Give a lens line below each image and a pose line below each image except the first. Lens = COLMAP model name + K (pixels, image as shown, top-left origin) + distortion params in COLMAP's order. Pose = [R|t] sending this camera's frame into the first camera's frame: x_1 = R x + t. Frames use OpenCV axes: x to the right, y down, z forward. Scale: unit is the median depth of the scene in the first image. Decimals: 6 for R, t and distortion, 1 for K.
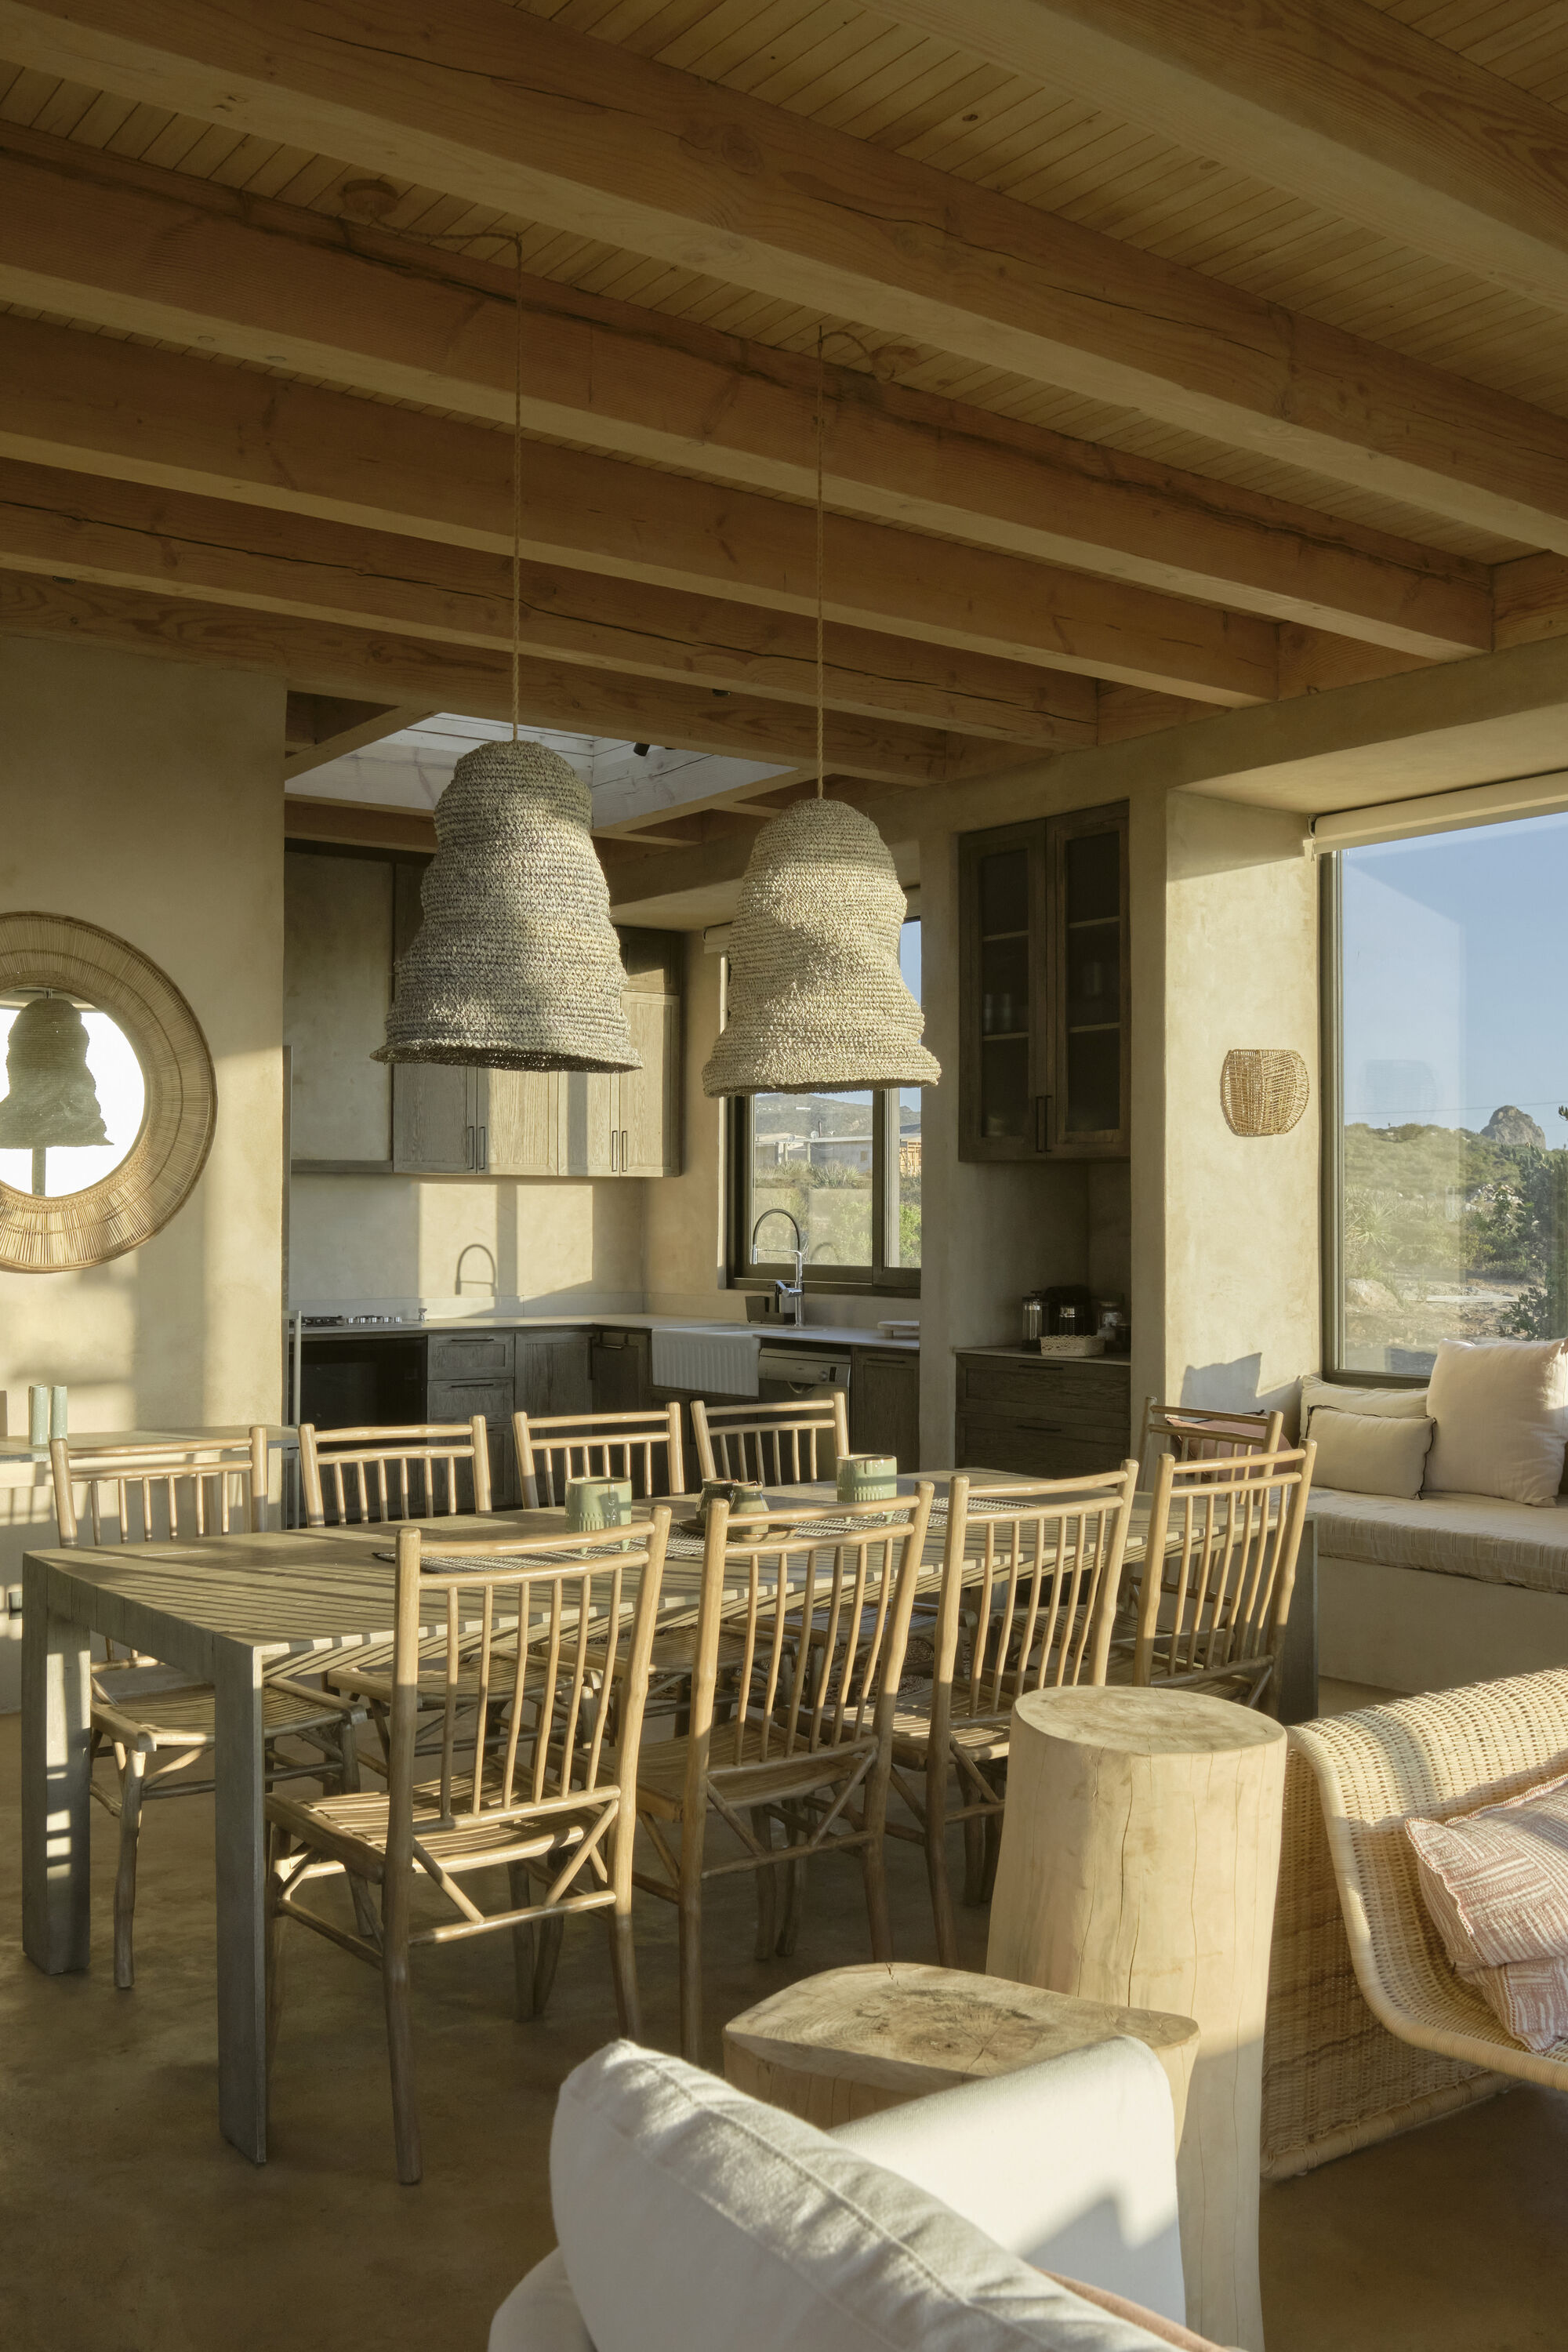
lens RADIAL K [[2127.7, 0, 784.0], [0, 2127.7, 1176.0], [0, 0, 1]] dist [-0.101497, 0.112441]
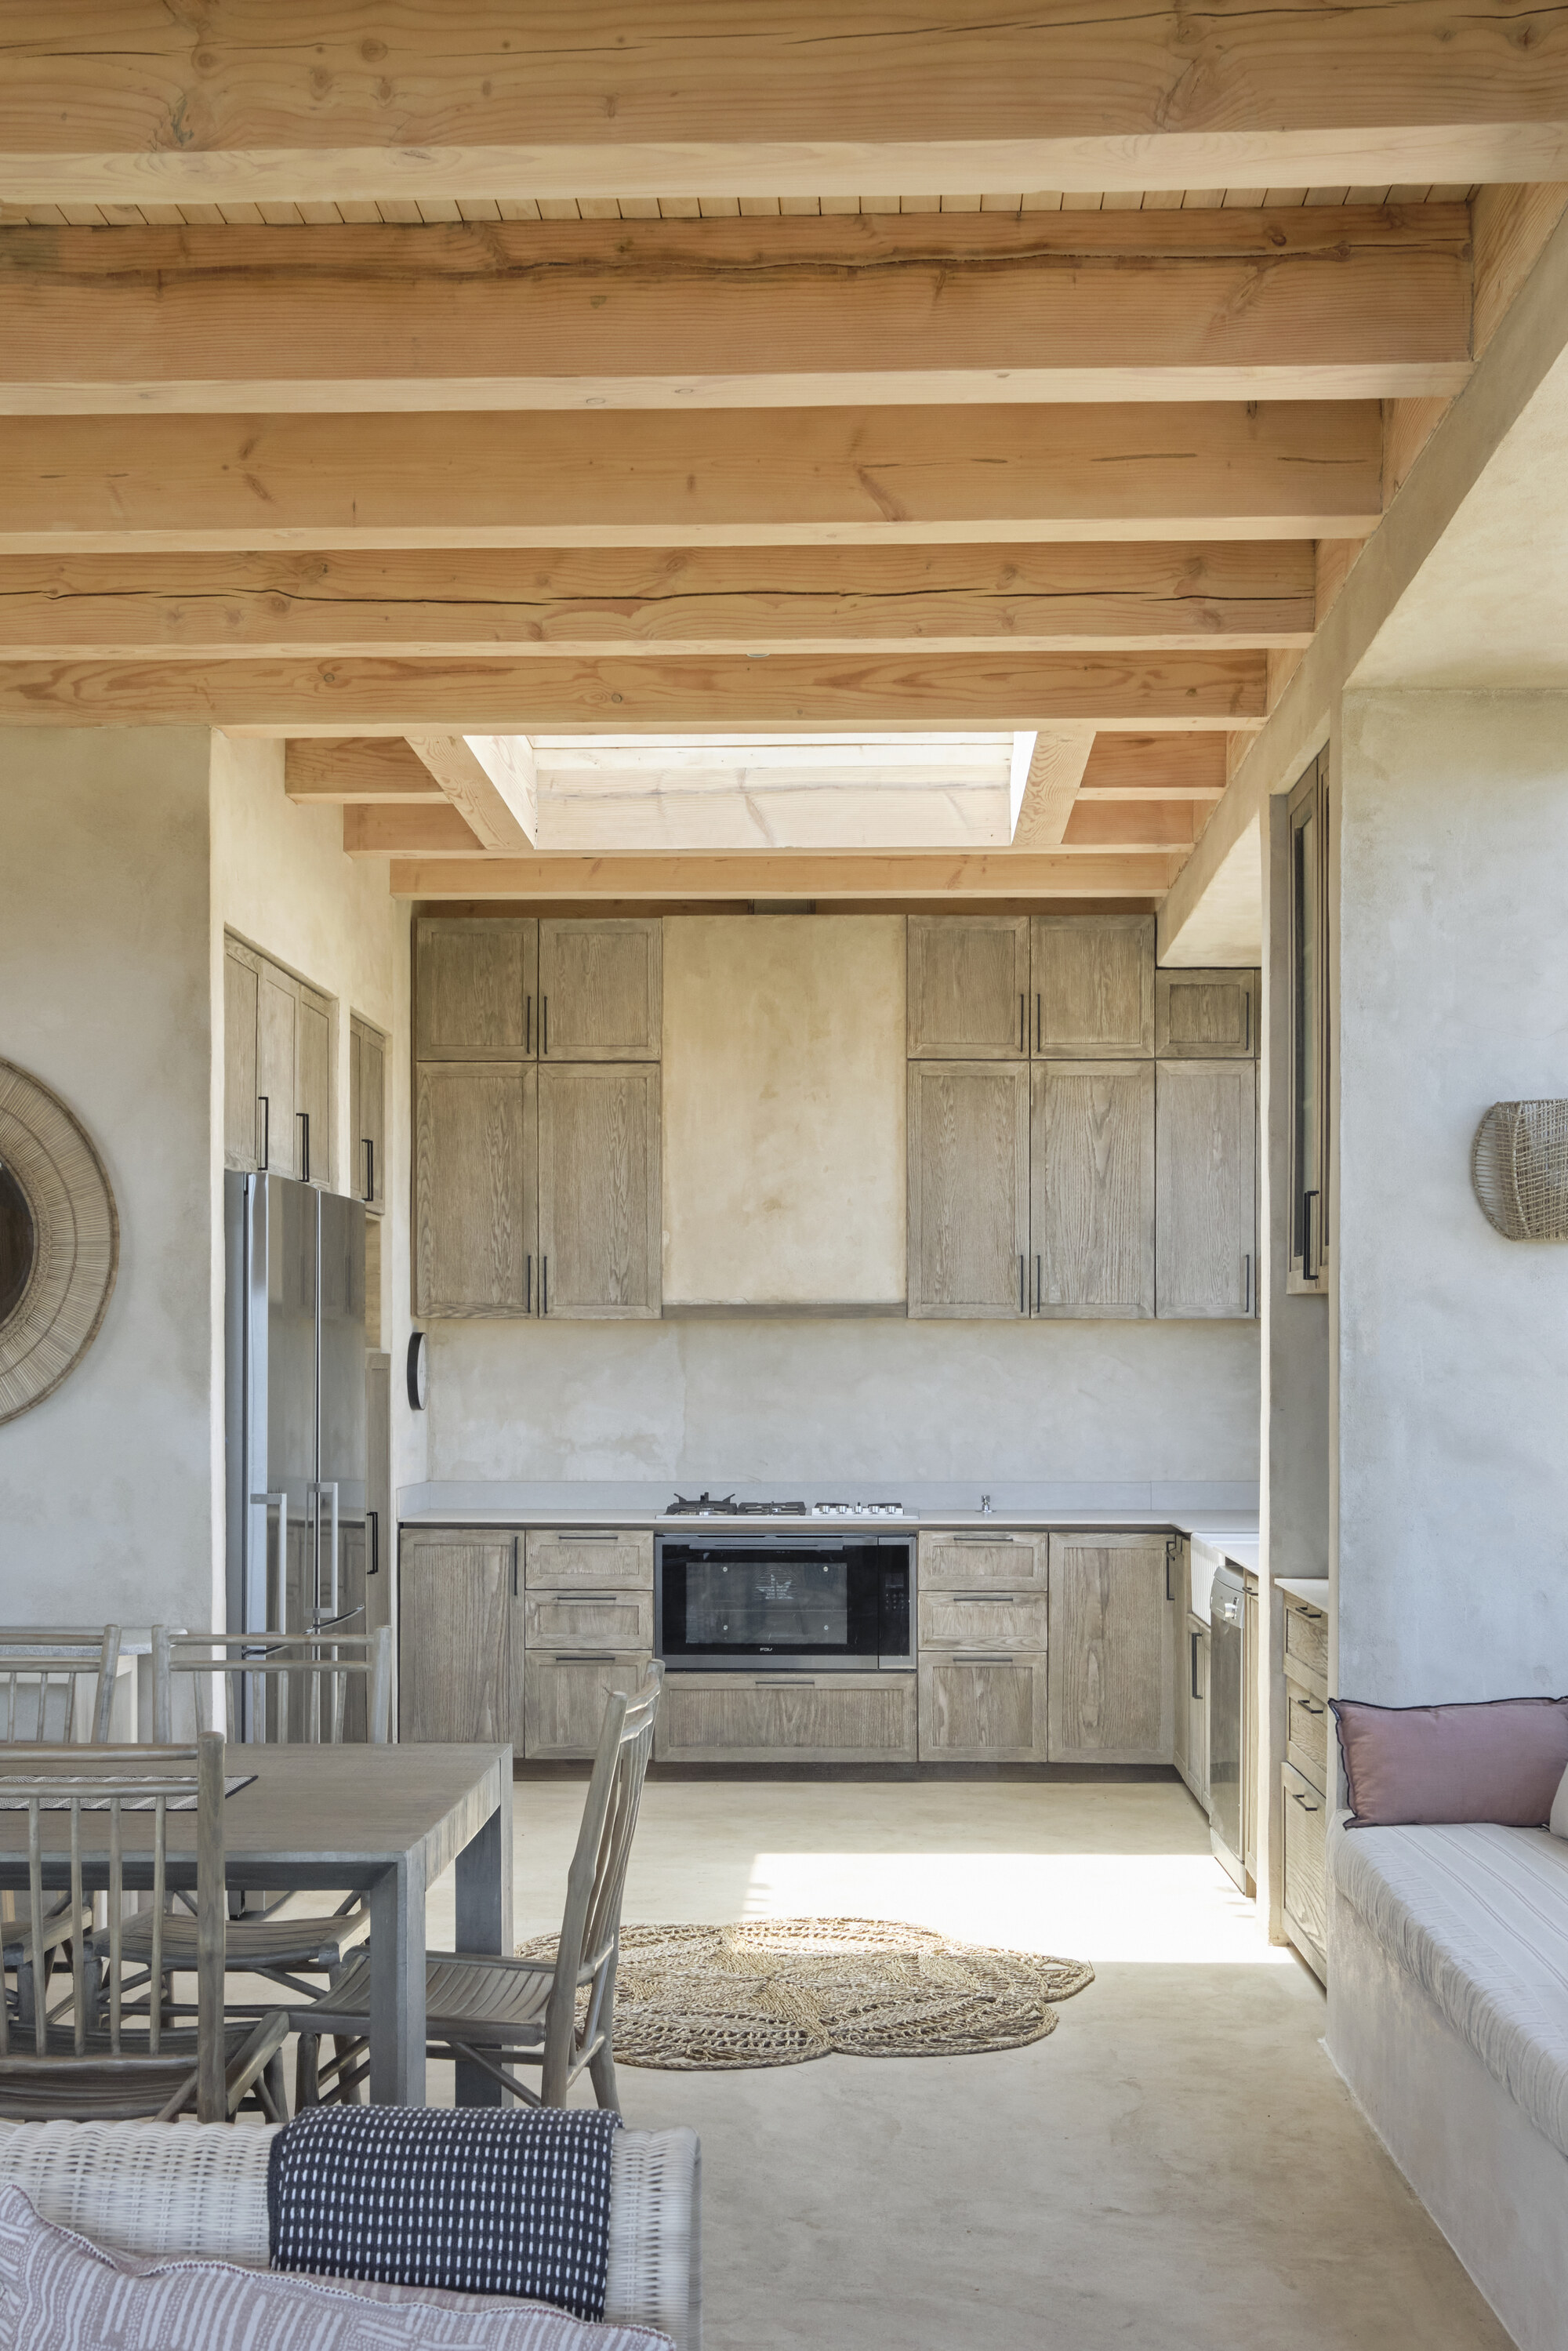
lens RADIAL K [[2710.0, 0, 789.6], [0, 2710.0, 1293.4], [0, 0, 1]] dist [0.027246, 0.015525]
pose [[0.786042, -0.017677, -0.617920, 0.608606], [0.014443, 0.999843, -0.010230, -0.001311], [0.618004, -0.000884, 0.786174, 0.315783]]
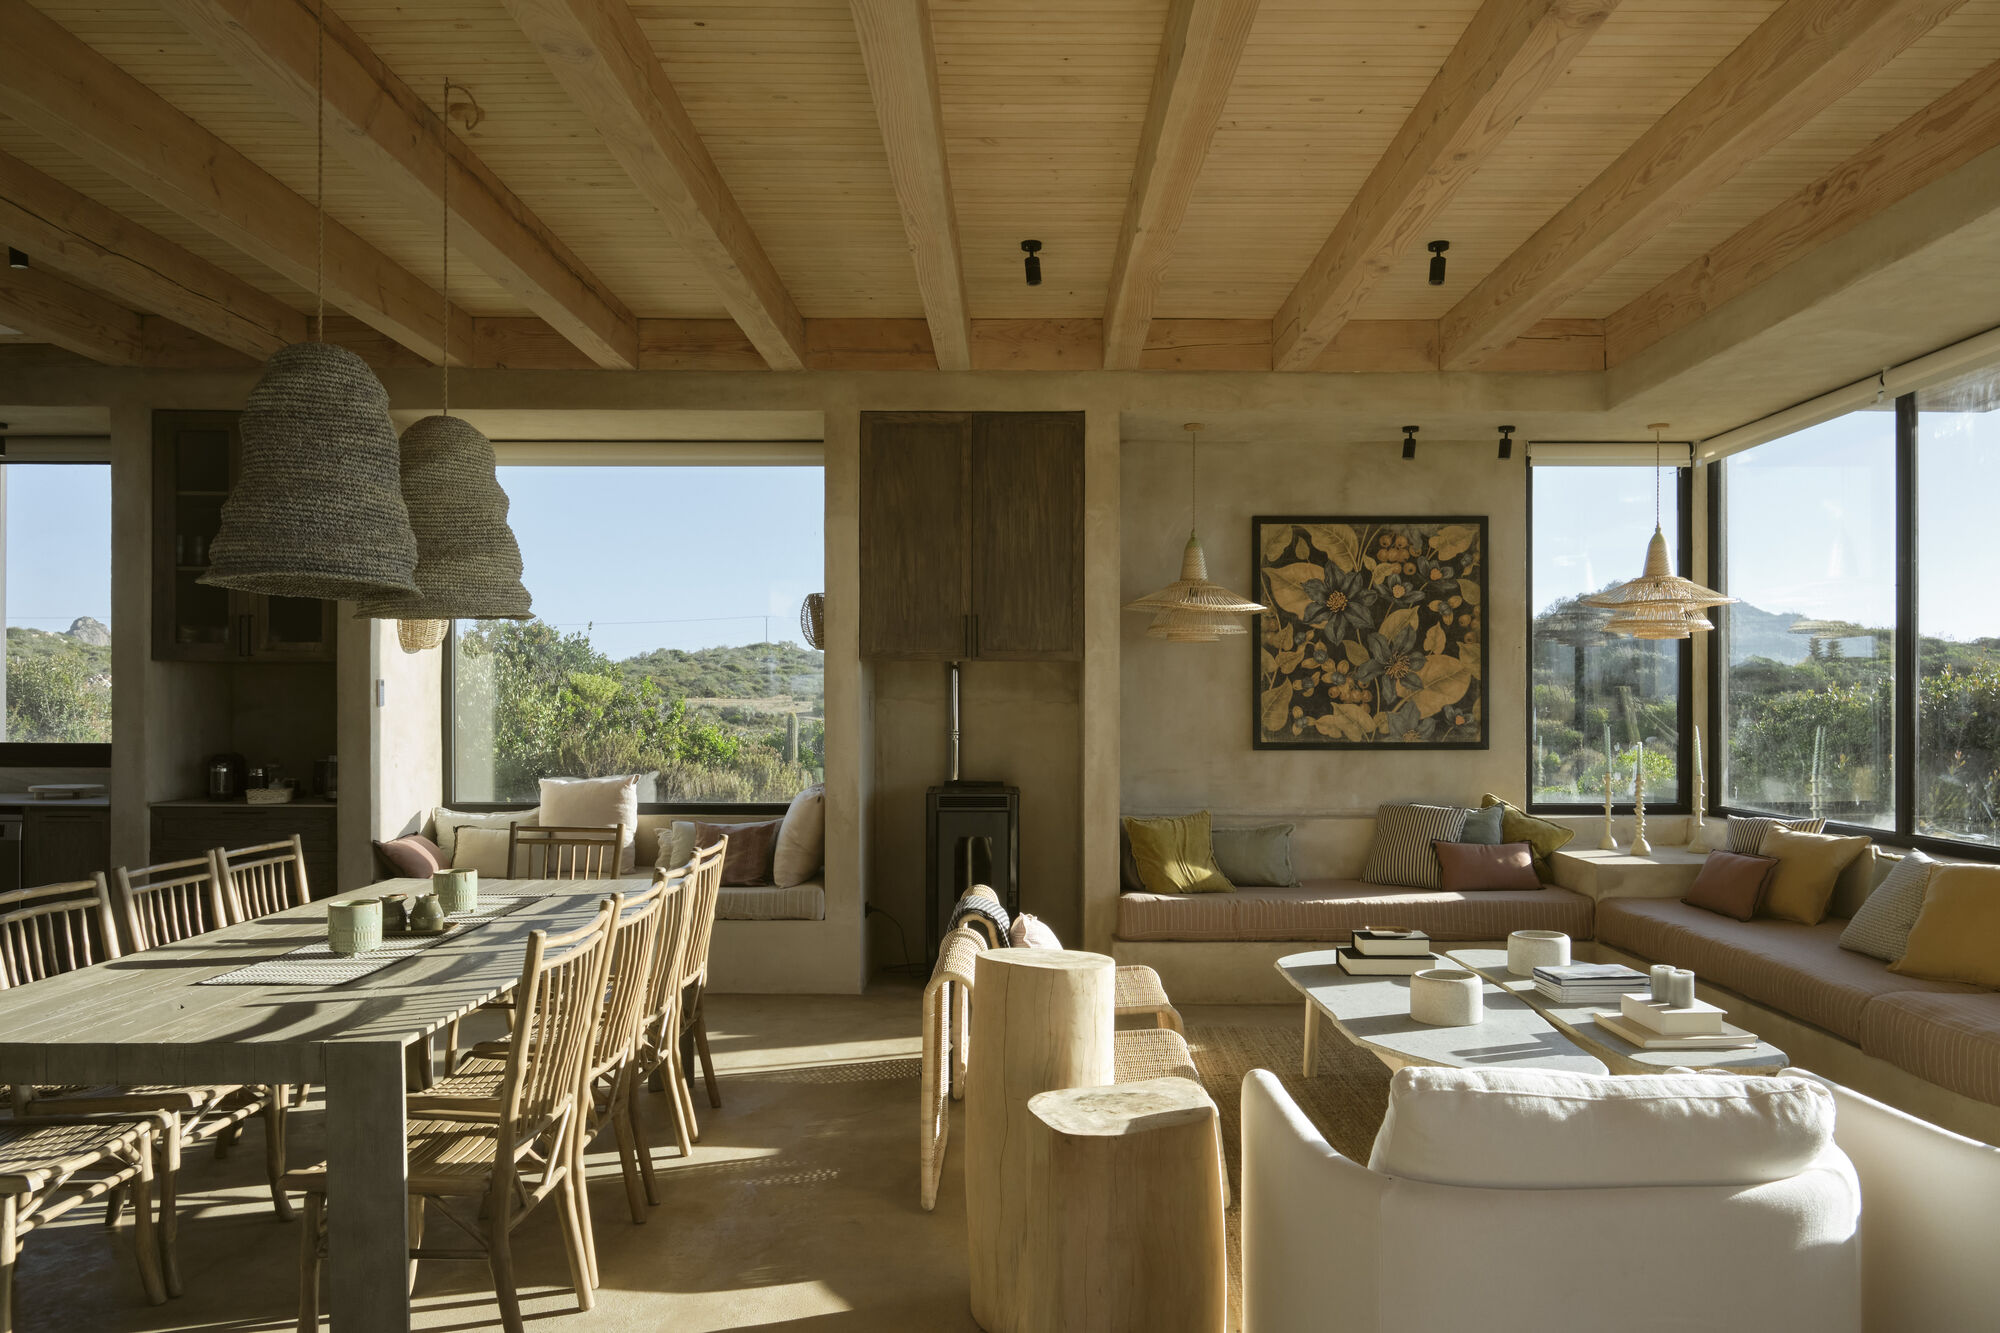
lens RADIAL K [[1354.3, 0, 1002.7], [0, 1354.3, 709.9], [0, 0, 1]] dist [0.001666, 0.000467]
pose [[0.601851, -0.004377, 0.798596, -0.344264], [-0.017855, 0.999661, 0.018935, -0.002074], [-0.798409, -0.025655, 0.601569, 0.098419]]
